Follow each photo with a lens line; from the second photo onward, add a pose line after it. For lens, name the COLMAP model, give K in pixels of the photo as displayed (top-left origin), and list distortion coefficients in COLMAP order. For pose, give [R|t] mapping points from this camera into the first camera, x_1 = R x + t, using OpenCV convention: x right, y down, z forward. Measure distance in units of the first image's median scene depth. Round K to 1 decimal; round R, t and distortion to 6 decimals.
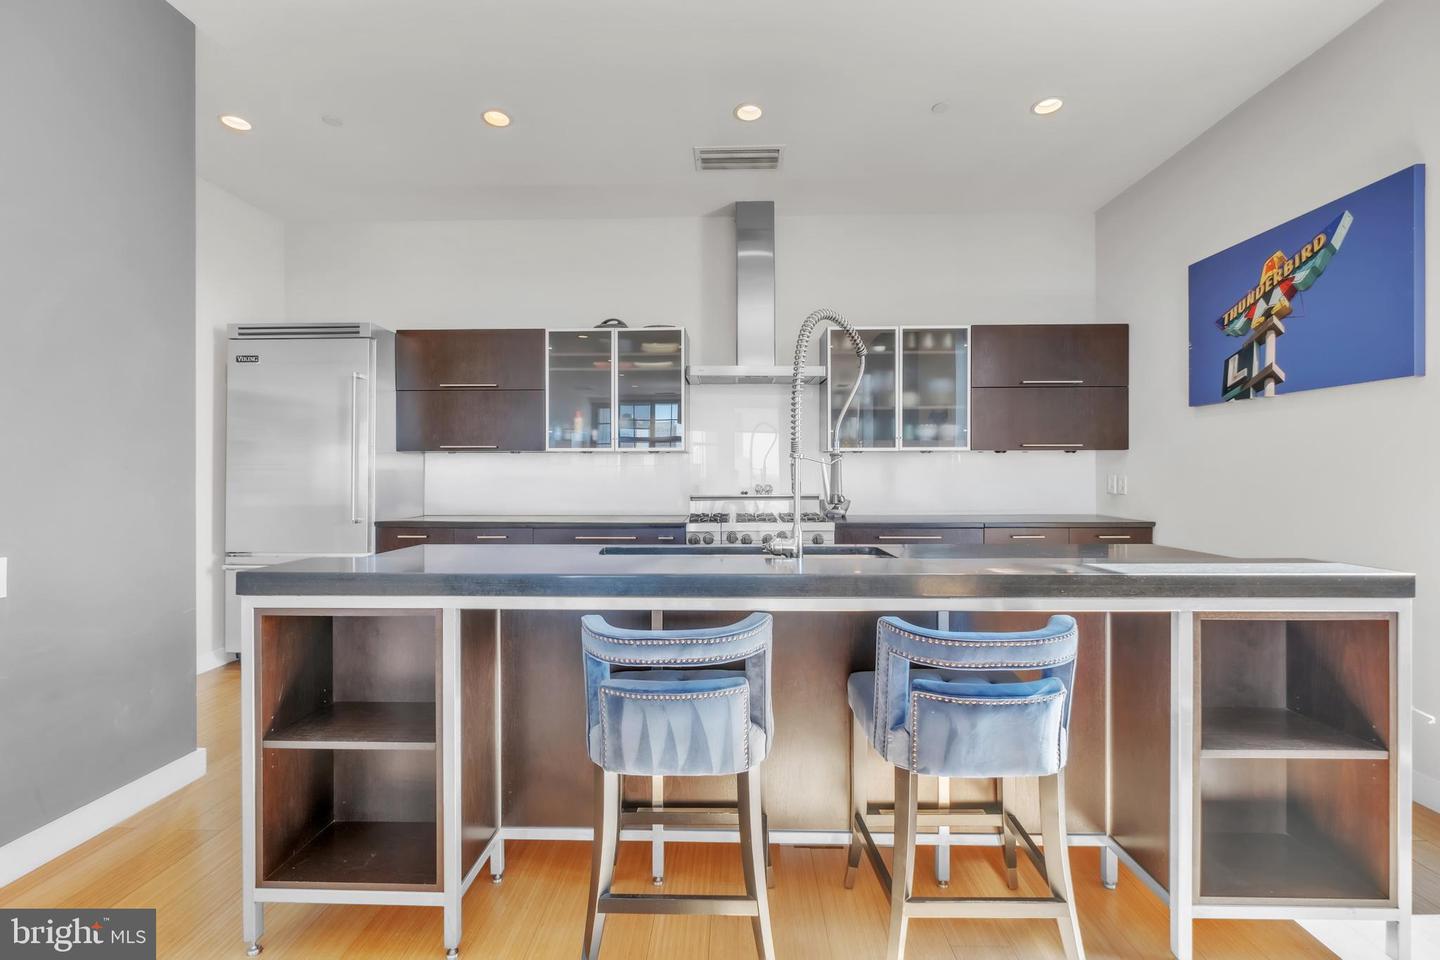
lens RADIAL K [[665.7, 0, 719.5], [0, 665.7, 469.9], [0, 0, 1]] dist [-0.001373, 0.000230]
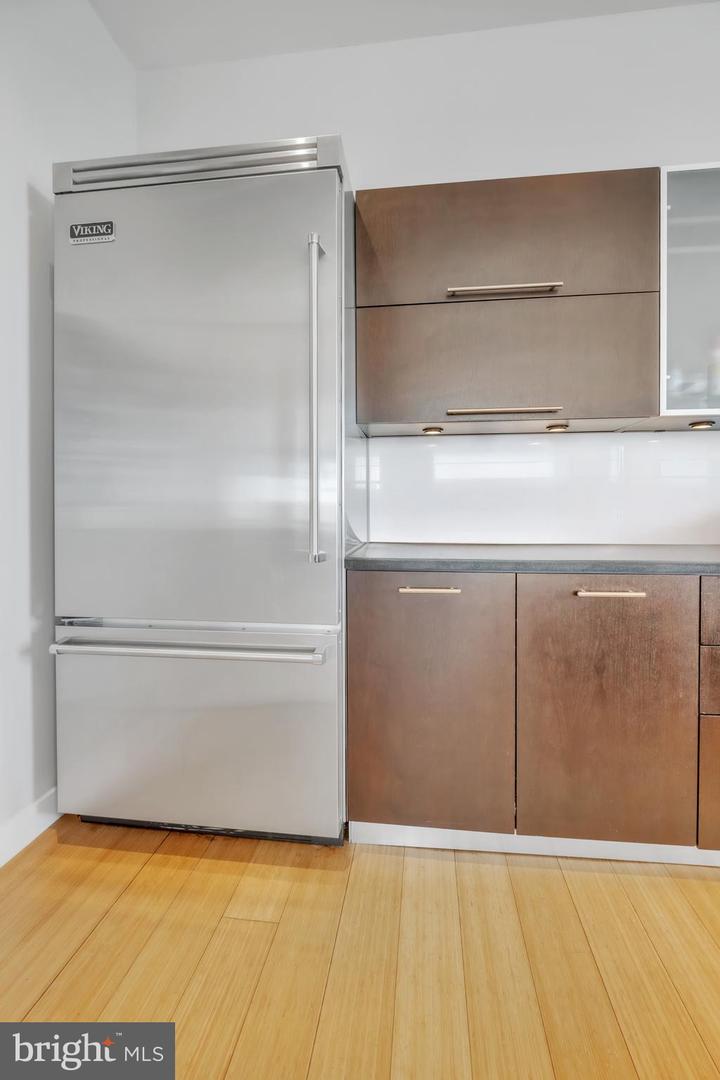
lens RADIAL K [[478.5, 0, 358.2], [0, 478.5, 516.2], [0, 0, 1]] dist [-0.001617, 0.000072]
pose [[0.996289, -0.002306, -0.086043, -0.468801], [0.003558, 0.999890, 0.014402, 0.041975], [0.086001, -0.014654, 0.996187, 0.641801]]
